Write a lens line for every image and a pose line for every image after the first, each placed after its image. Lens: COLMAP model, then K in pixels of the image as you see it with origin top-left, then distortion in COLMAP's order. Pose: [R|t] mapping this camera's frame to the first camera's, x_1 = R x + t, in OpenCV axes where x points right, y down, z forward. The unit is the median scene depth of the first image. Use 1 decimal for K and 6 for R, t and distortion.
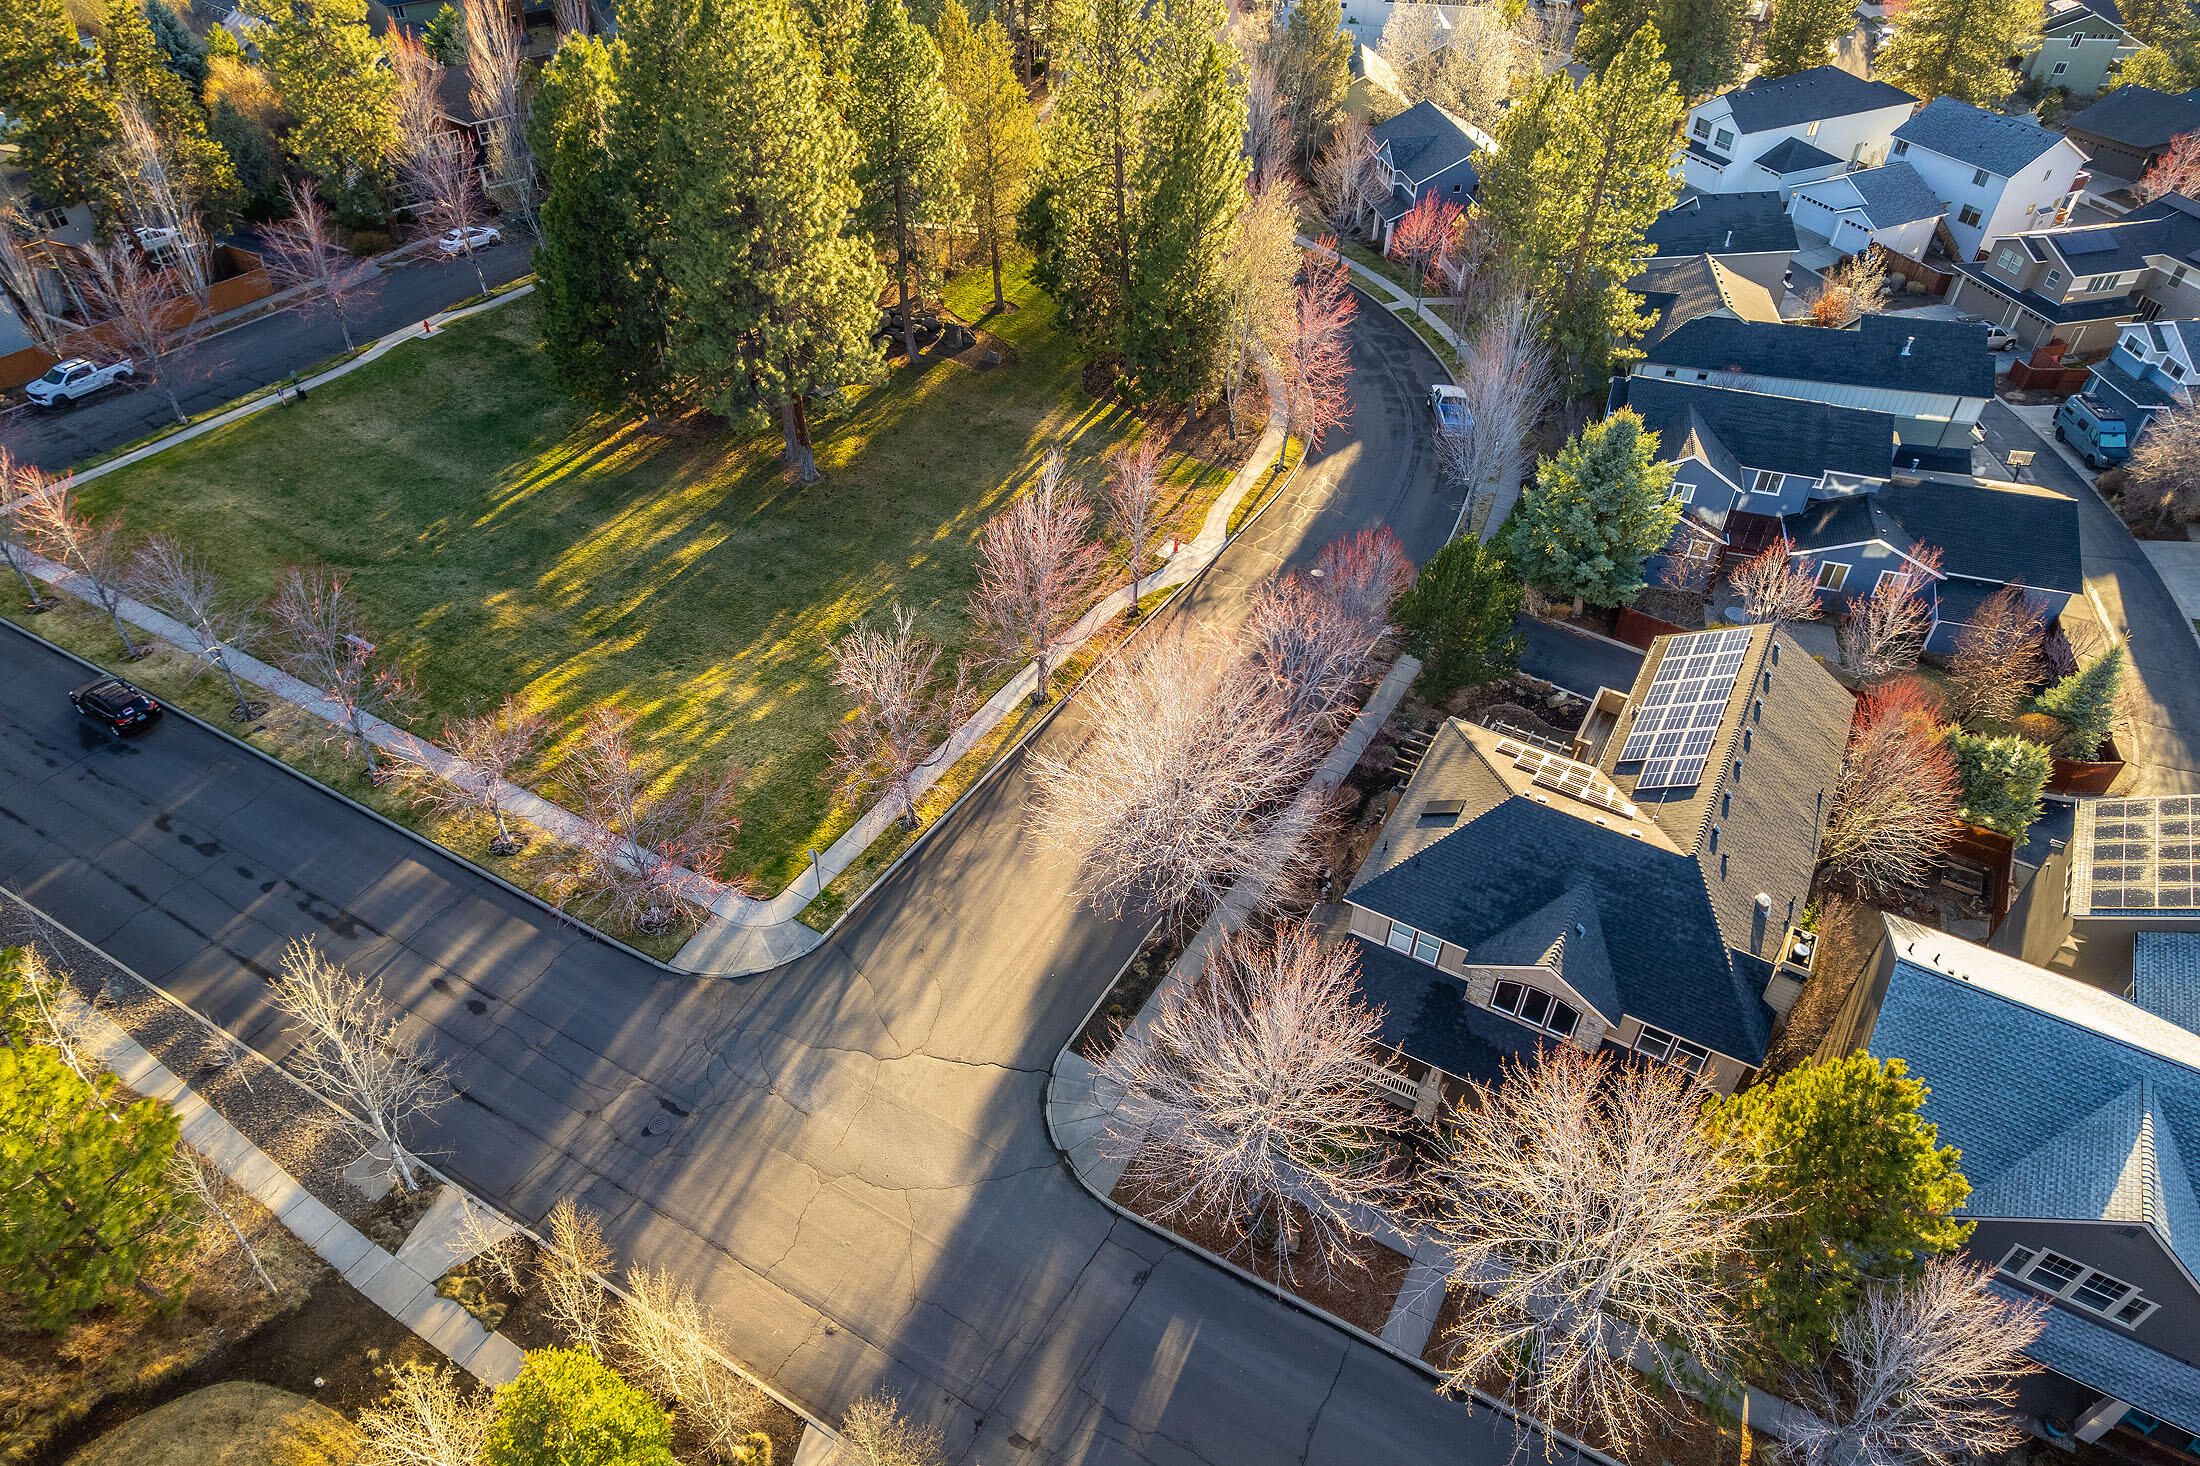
lens RADIAL K [[1396.0, 0, 1100.5], [0, 1396.0, 733.1], [0, 0, 1]] dist [-0.022152, 0.004863]
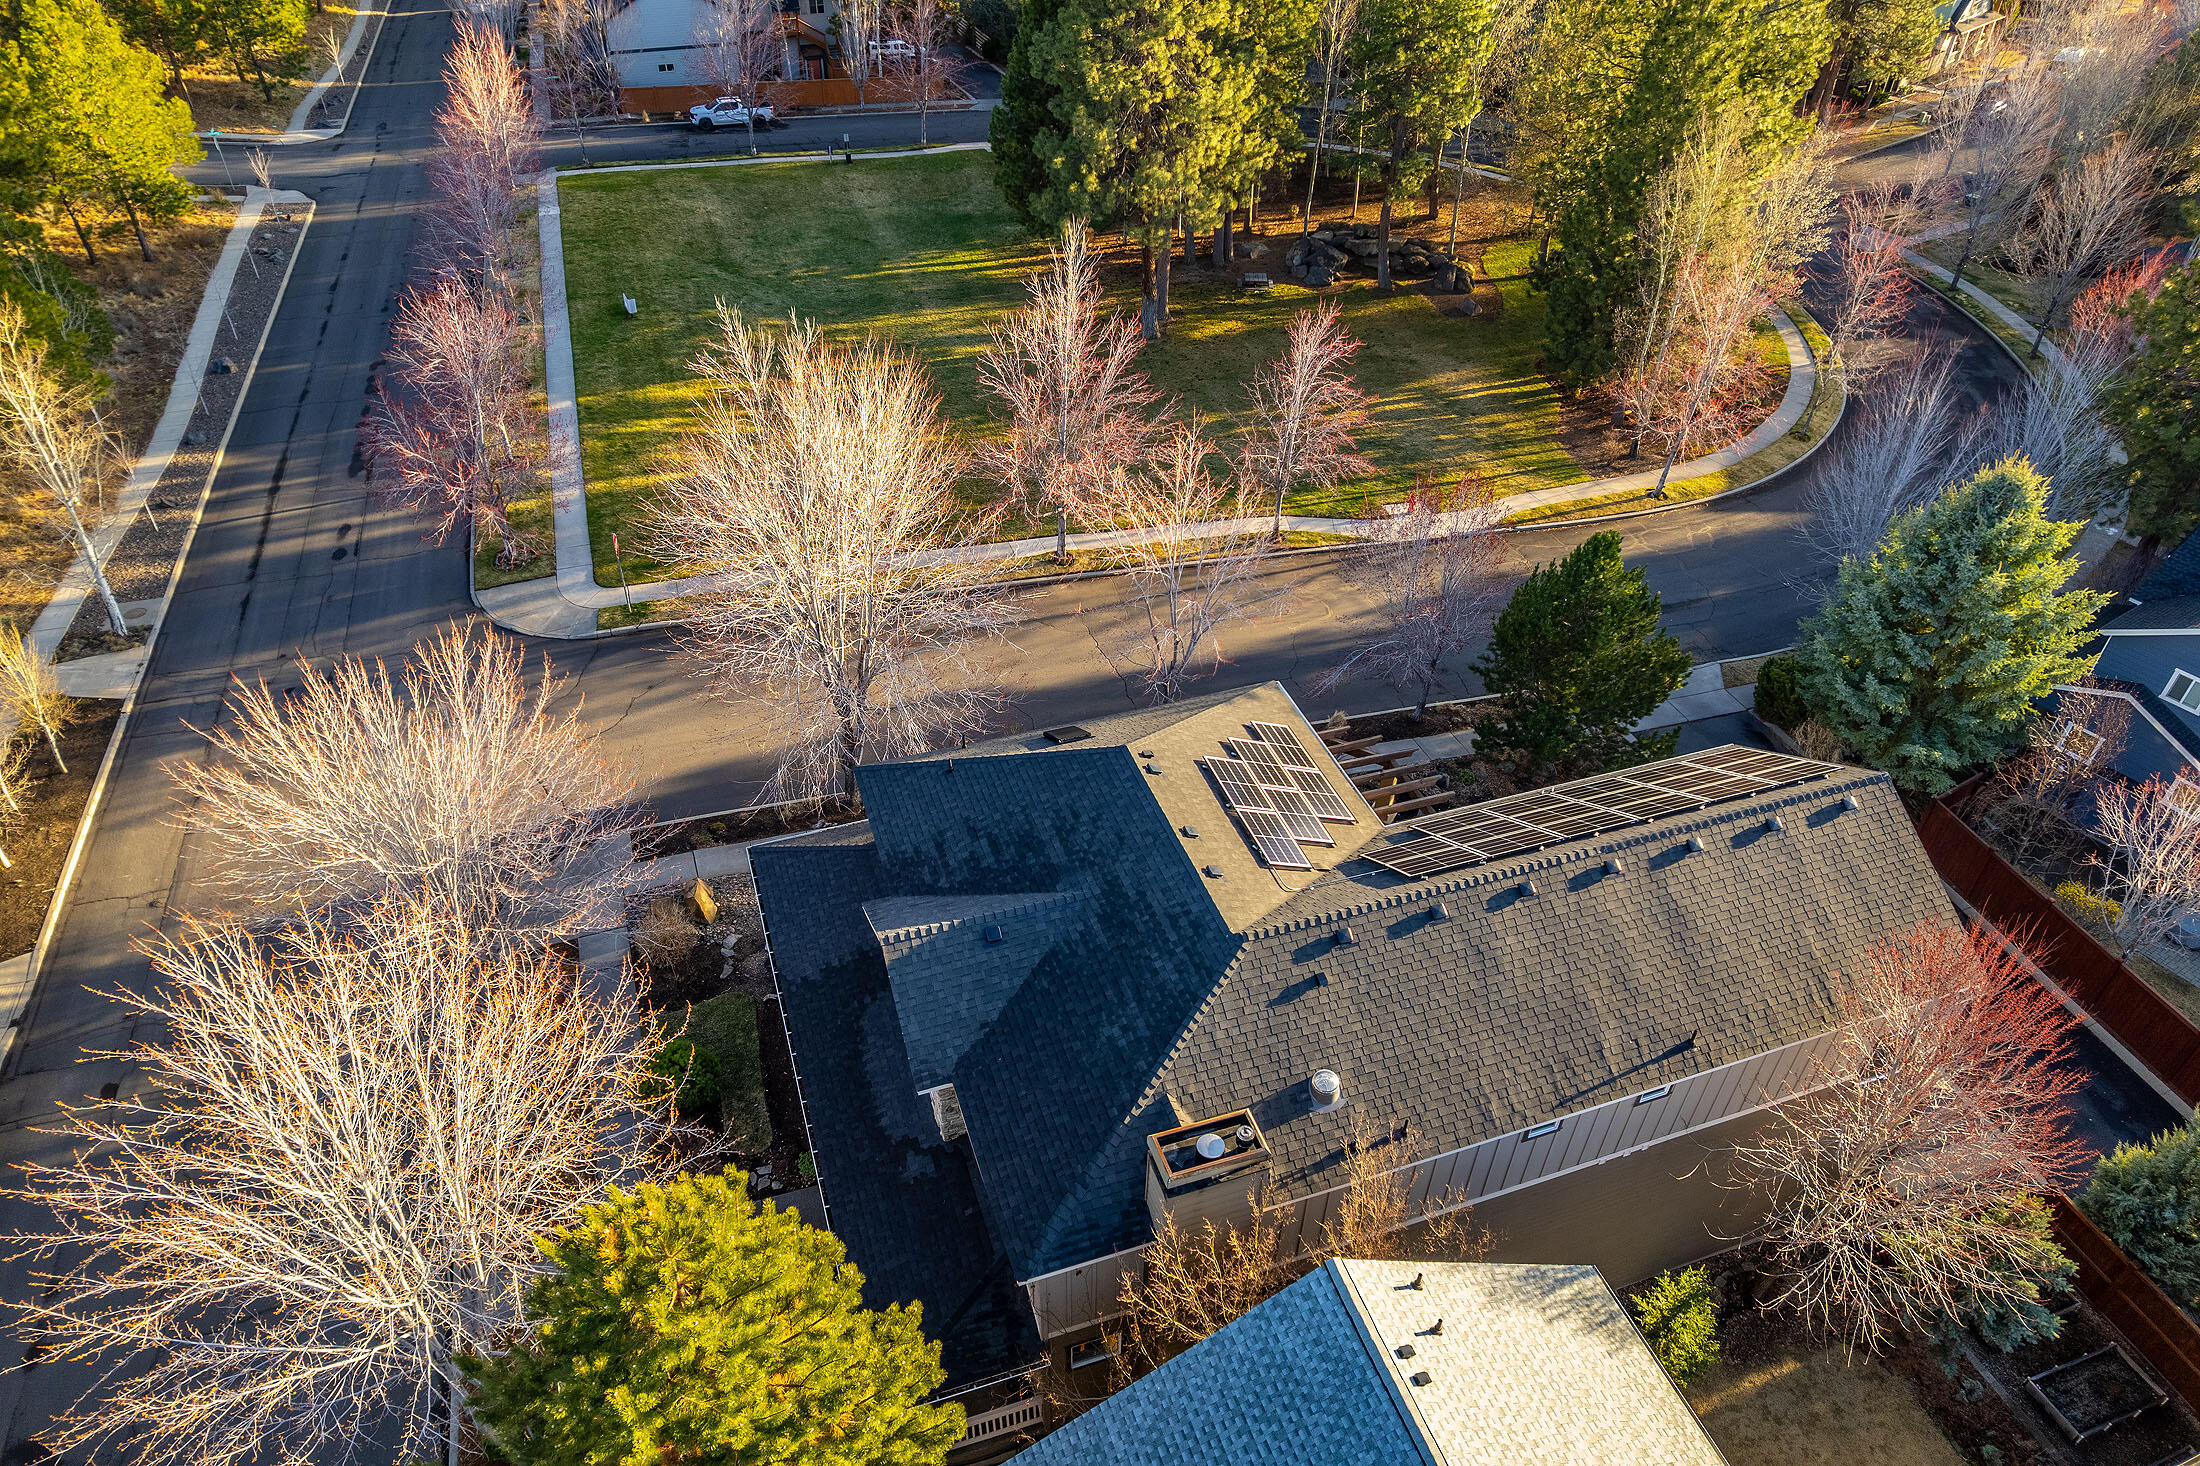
lens RADIAL K [[1396.0, 0, 1102.1], [0, 1396.0, 731.9], [0, 0, 1]] dist [-0.022152, 0.004863]
pose [[0.754073, 0.403603, -0.518148, 0.340993], [-0.435491, 0.897804, 0.065550, 0.001314], [0.491652, 0.176219, 0.852775, 0.259151]]
